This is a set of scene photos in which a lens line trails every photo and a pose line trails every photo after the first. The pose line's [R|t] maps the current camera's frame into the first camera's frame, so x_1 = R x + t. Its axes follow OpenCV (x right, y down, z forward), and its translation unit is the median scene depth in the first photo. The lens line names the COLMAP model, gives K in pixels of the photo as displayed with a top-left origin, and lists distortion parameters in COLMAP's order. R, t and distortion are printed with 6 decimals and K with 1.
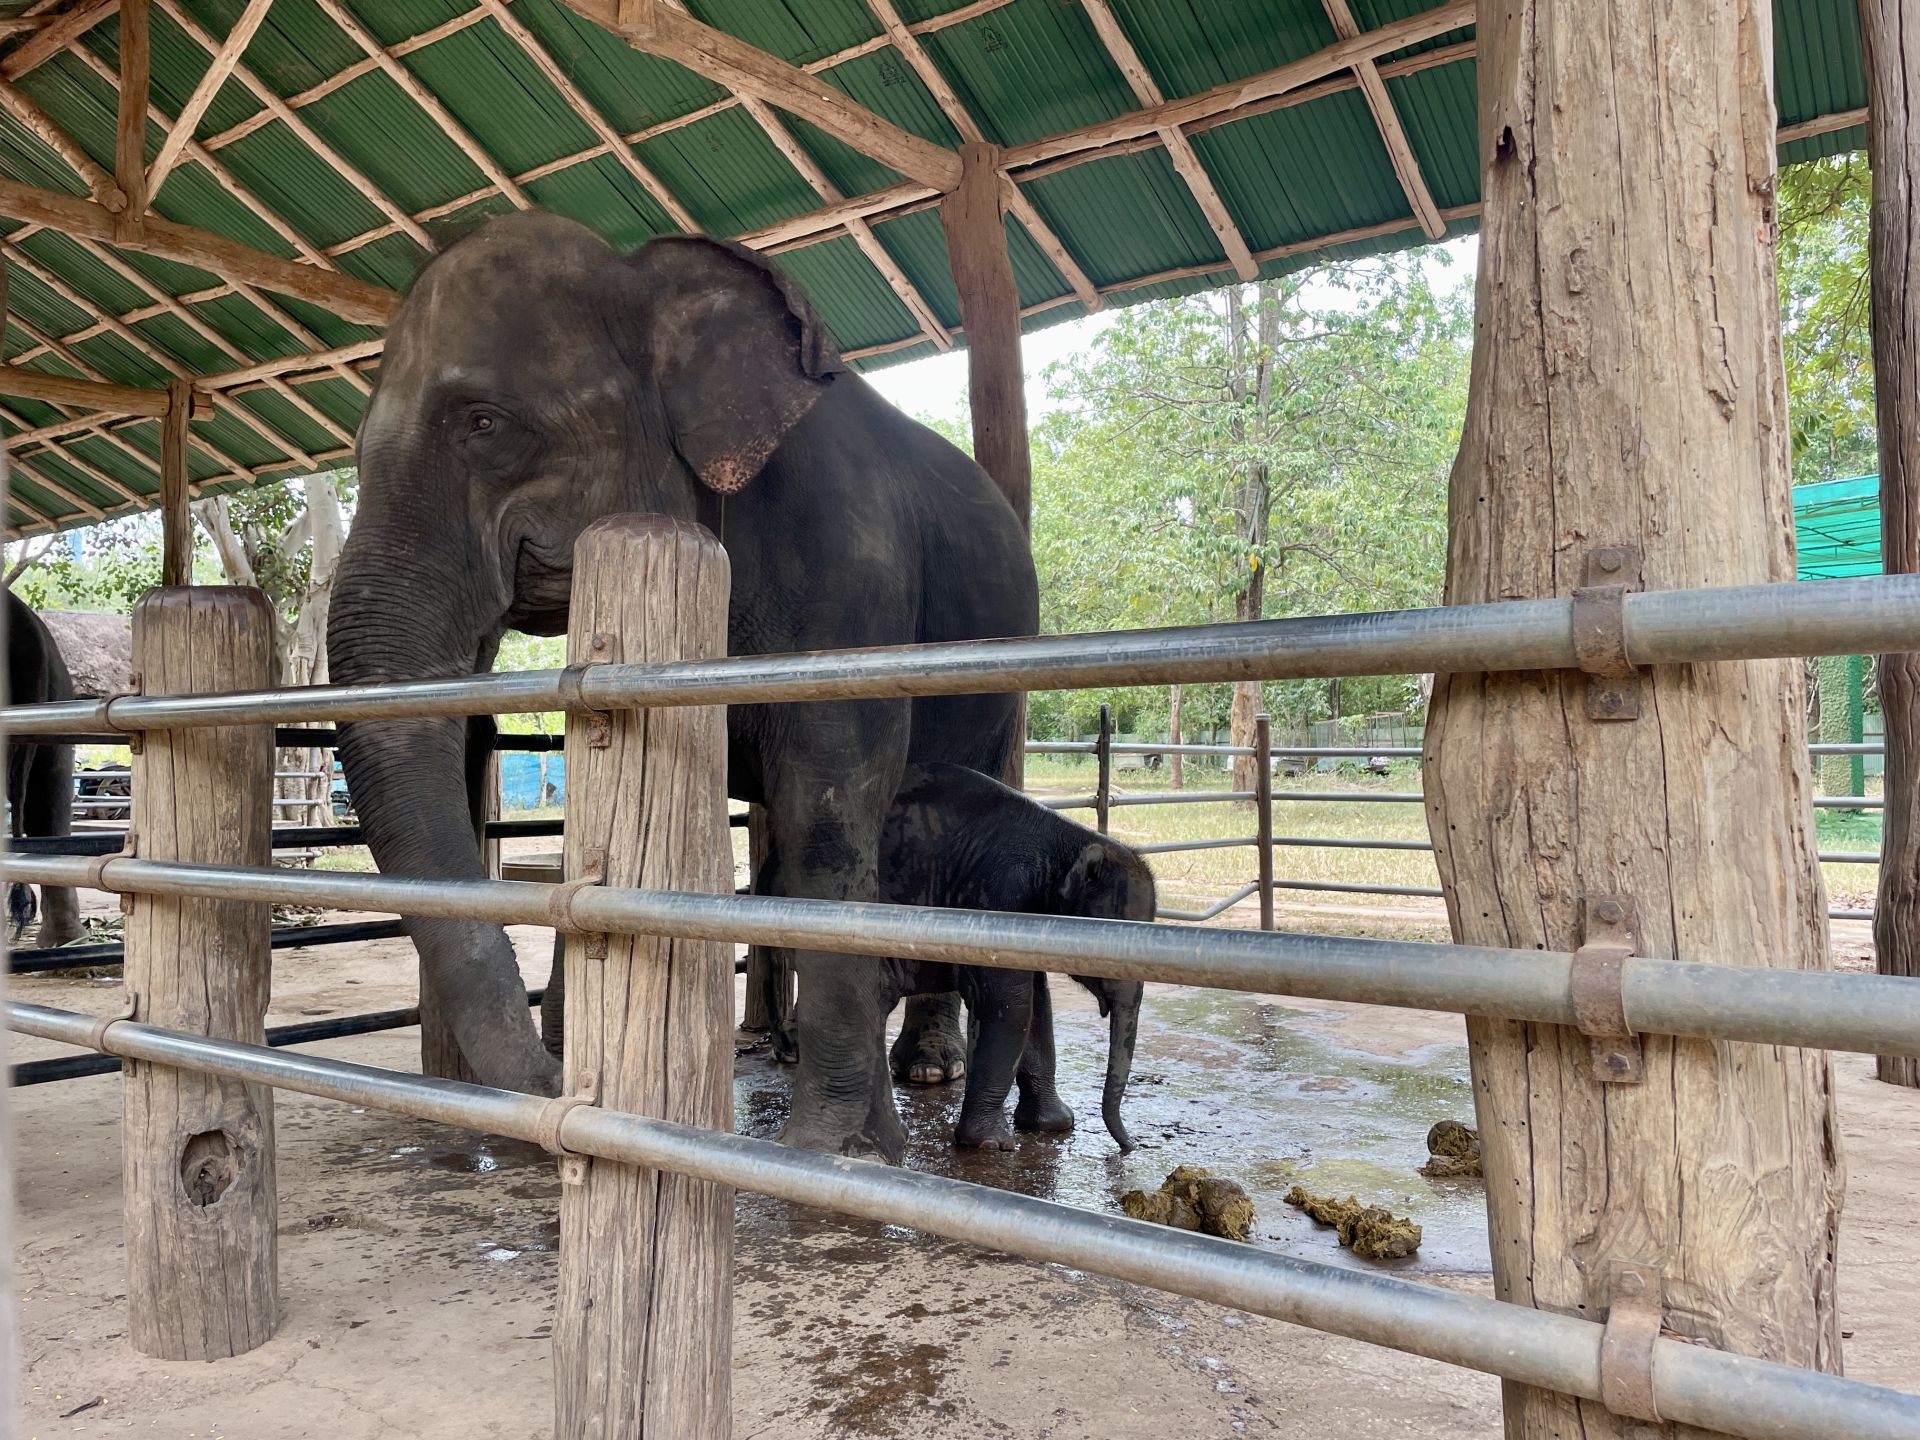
lens RADIAL K [[1475.5, 0, 960.0], [0, 1475.5, 720.0], [0, 0, 1]] dist [0.094229, -0.131804]
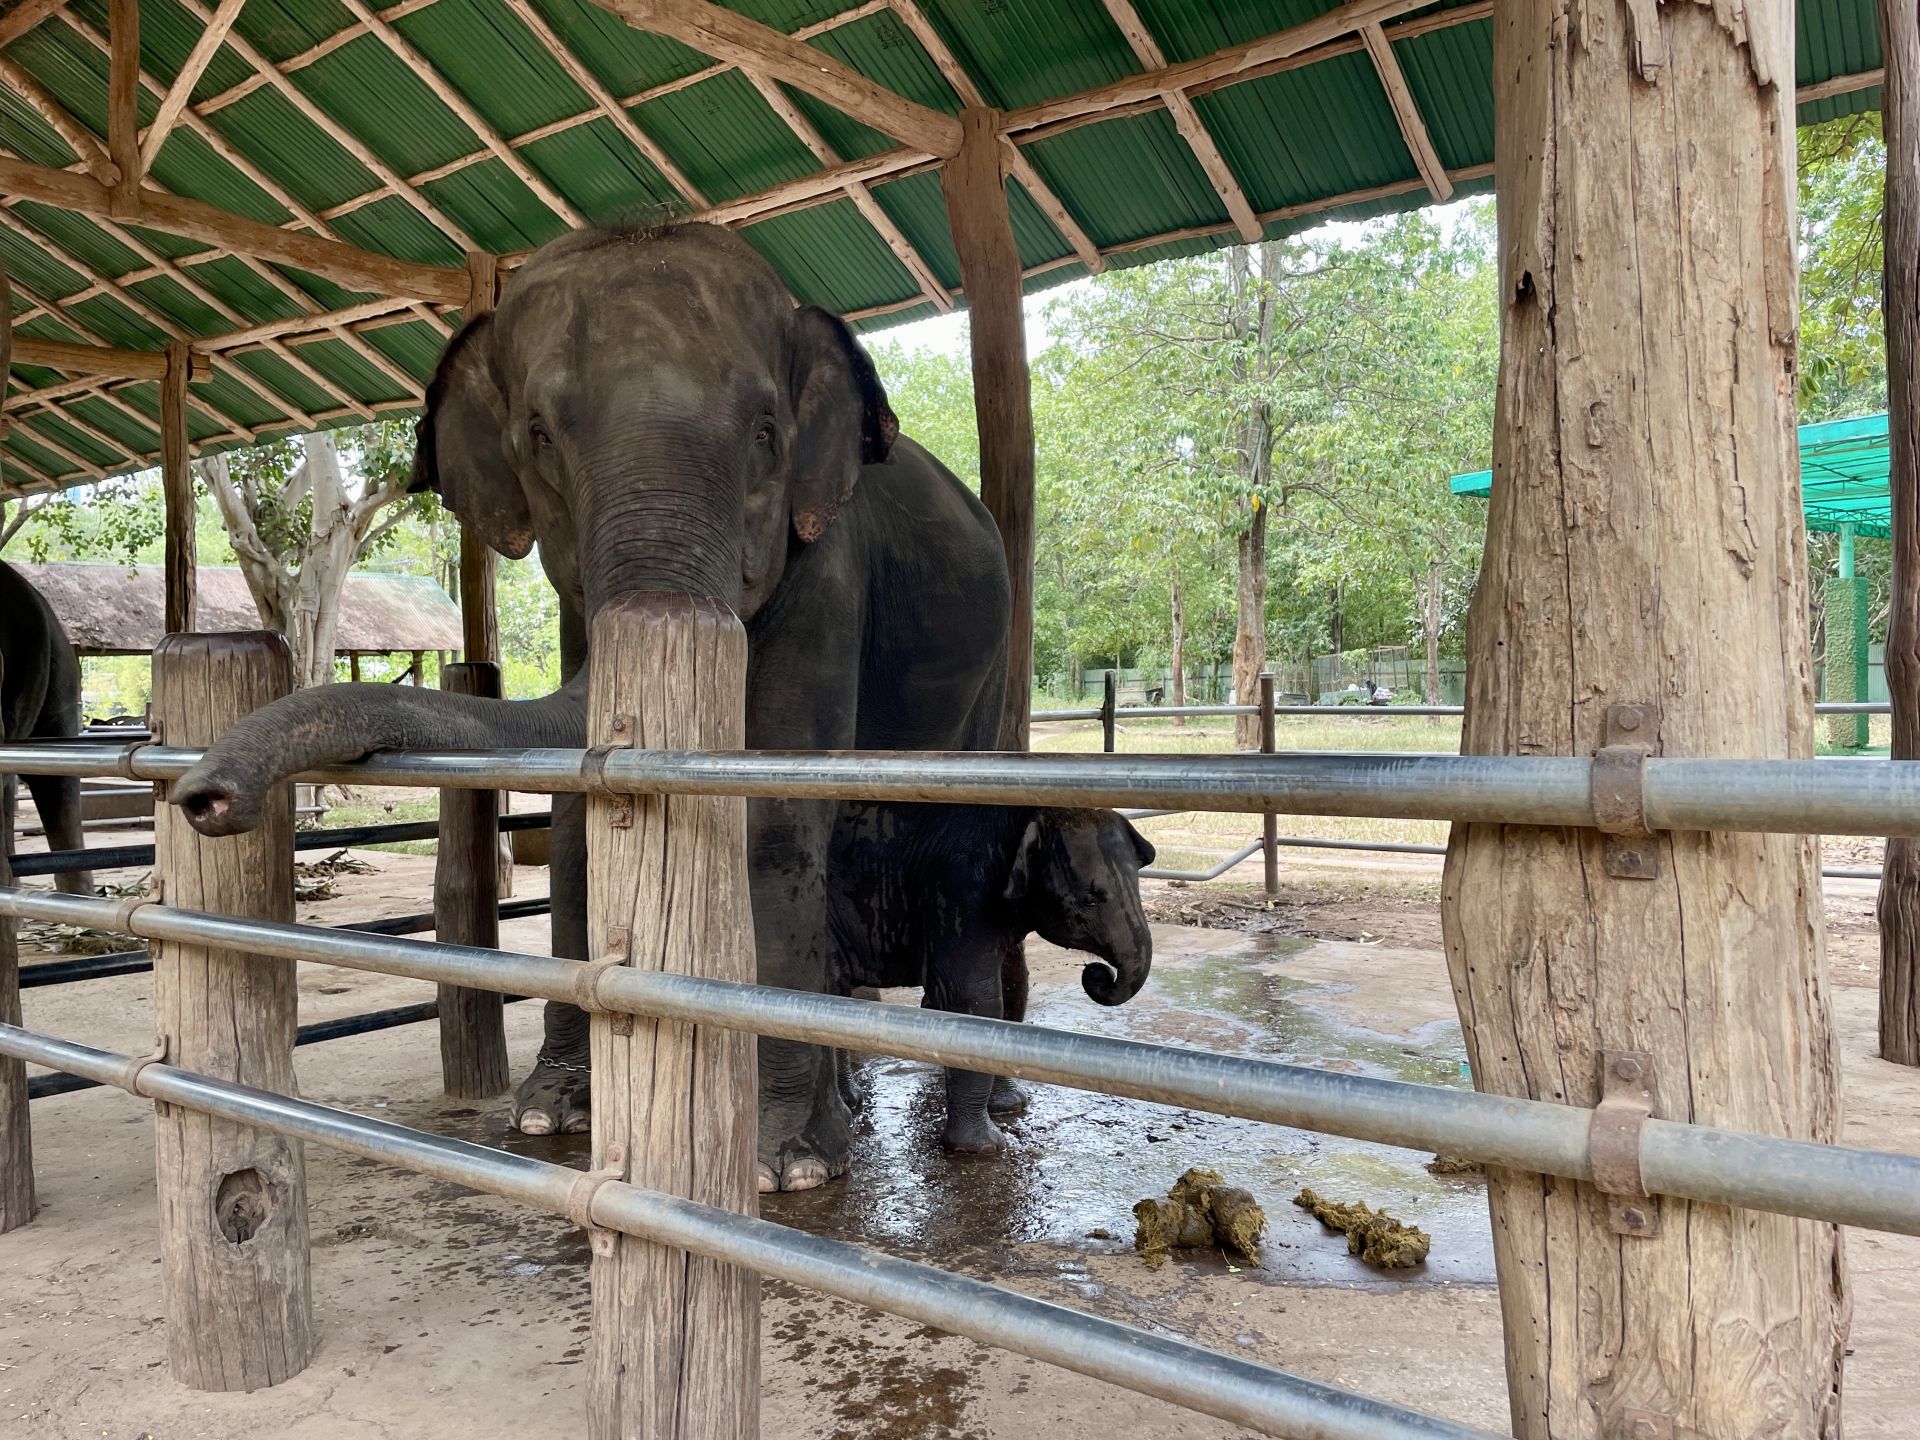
lens RADIAL K [[1475.1, 0, 952.3], [0, 1475.1, 710.2], [0, 0, 1]] dist [0.094276, -0.131923]
pose [[0.999933, -0.009728, -0.006291, -0.003189], [0.009963, 0.999207, 0.038550, -0.031315], [0.005911, -0.038610, 0.999237, -0.002364]]
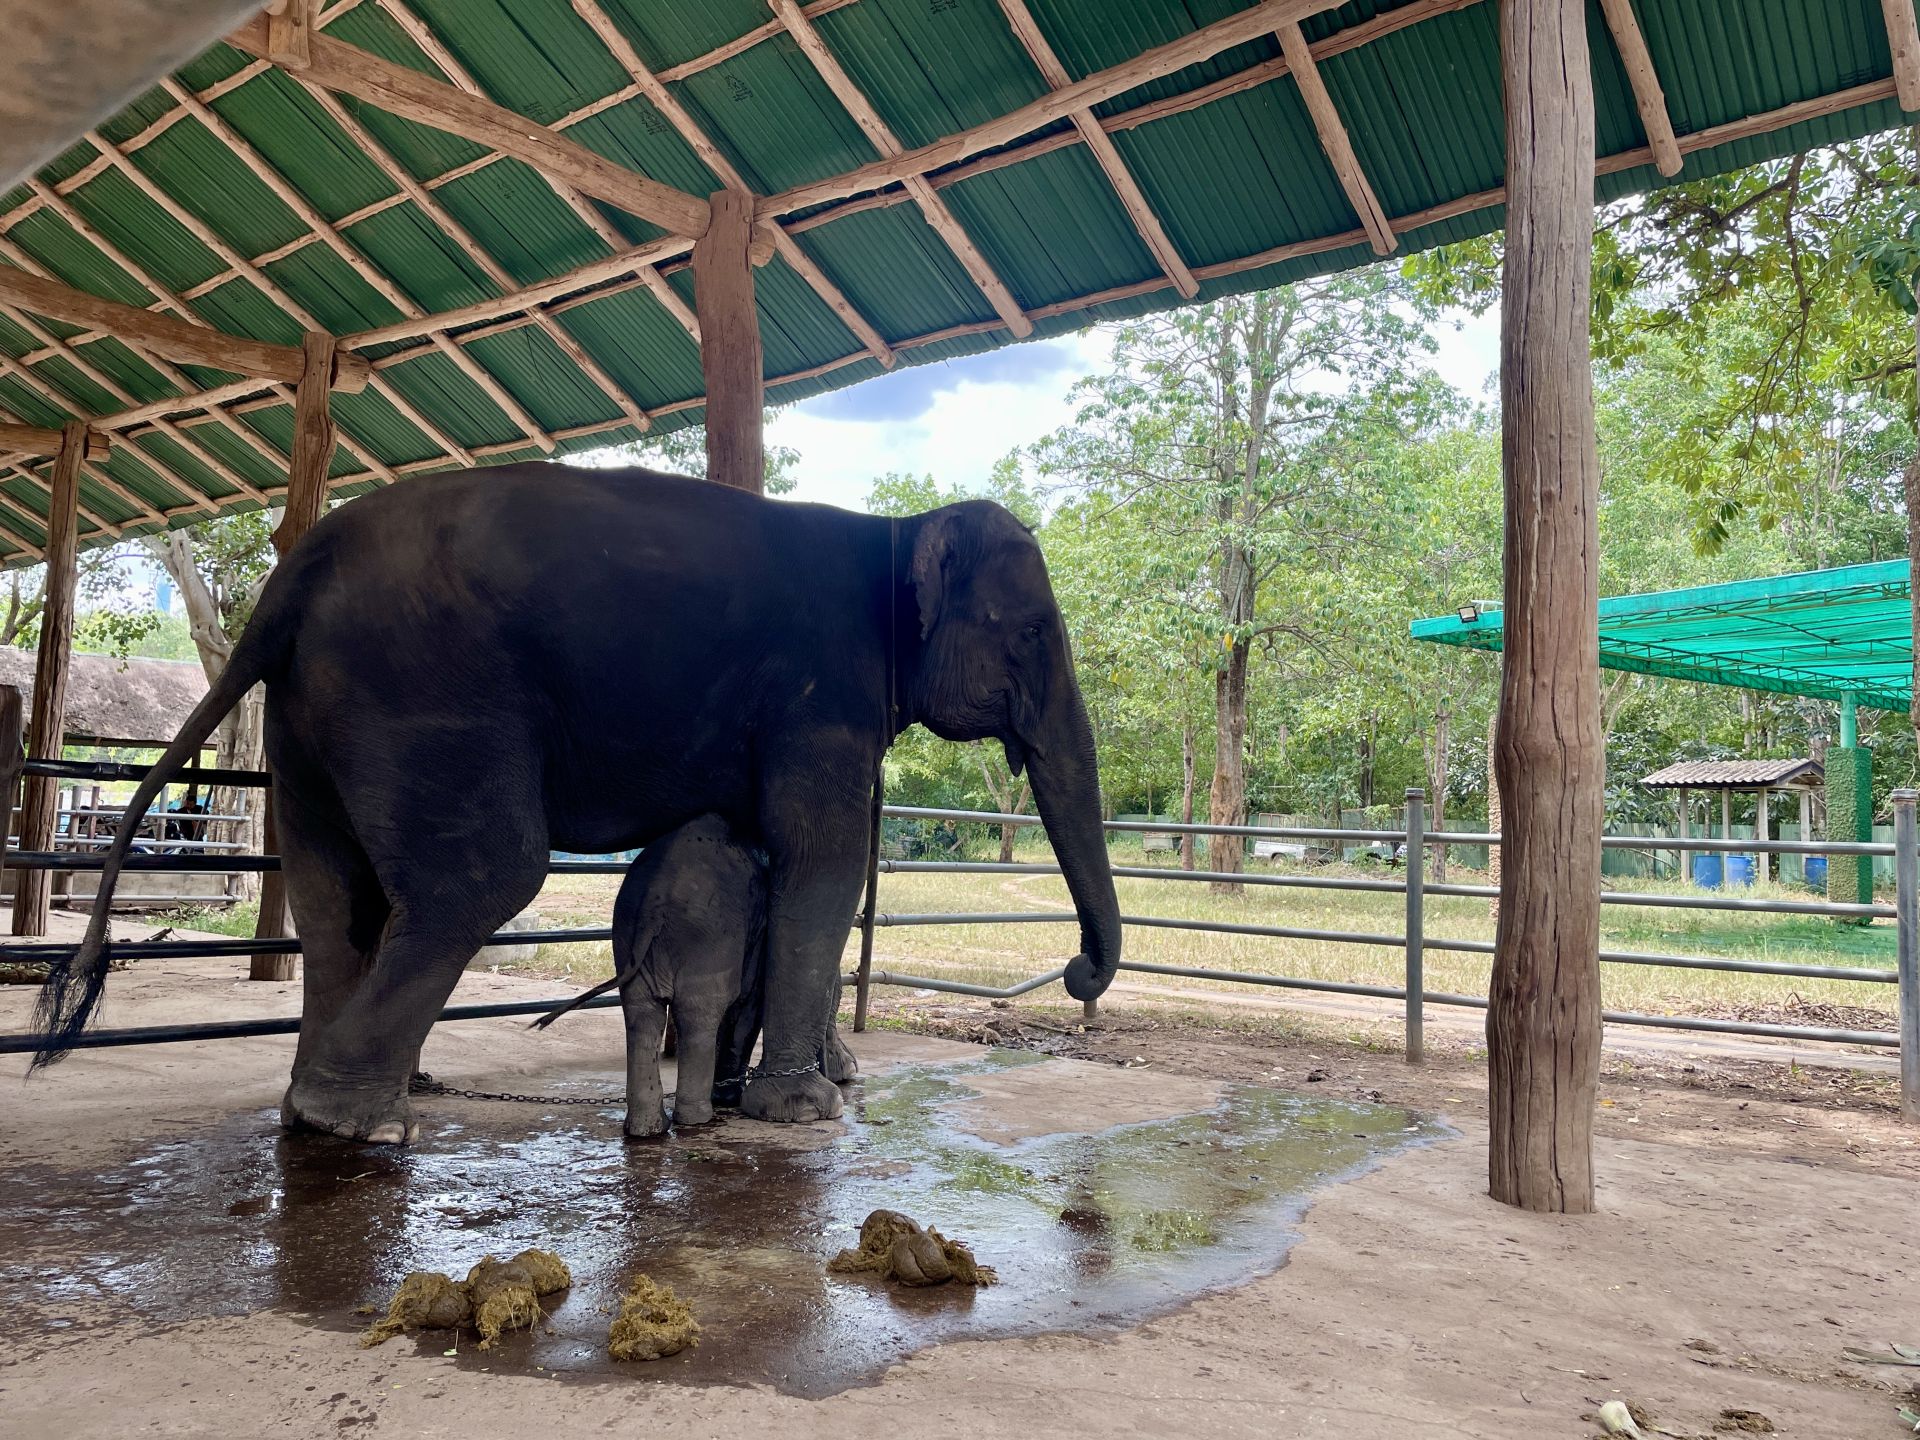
lens RADIAL K [[1475.1, 0, 952.3], [0, 1475.1, 710.2], [0, 0, 1]] dist [0.094276, -0.131923]
pose [[0.998214, 0.035310, -0.048193, 0.256386], [-0.038030, 0.997665, -0.056738, 0.008146], [0.046077, 0.058469, 0.997225, 0.048447]]
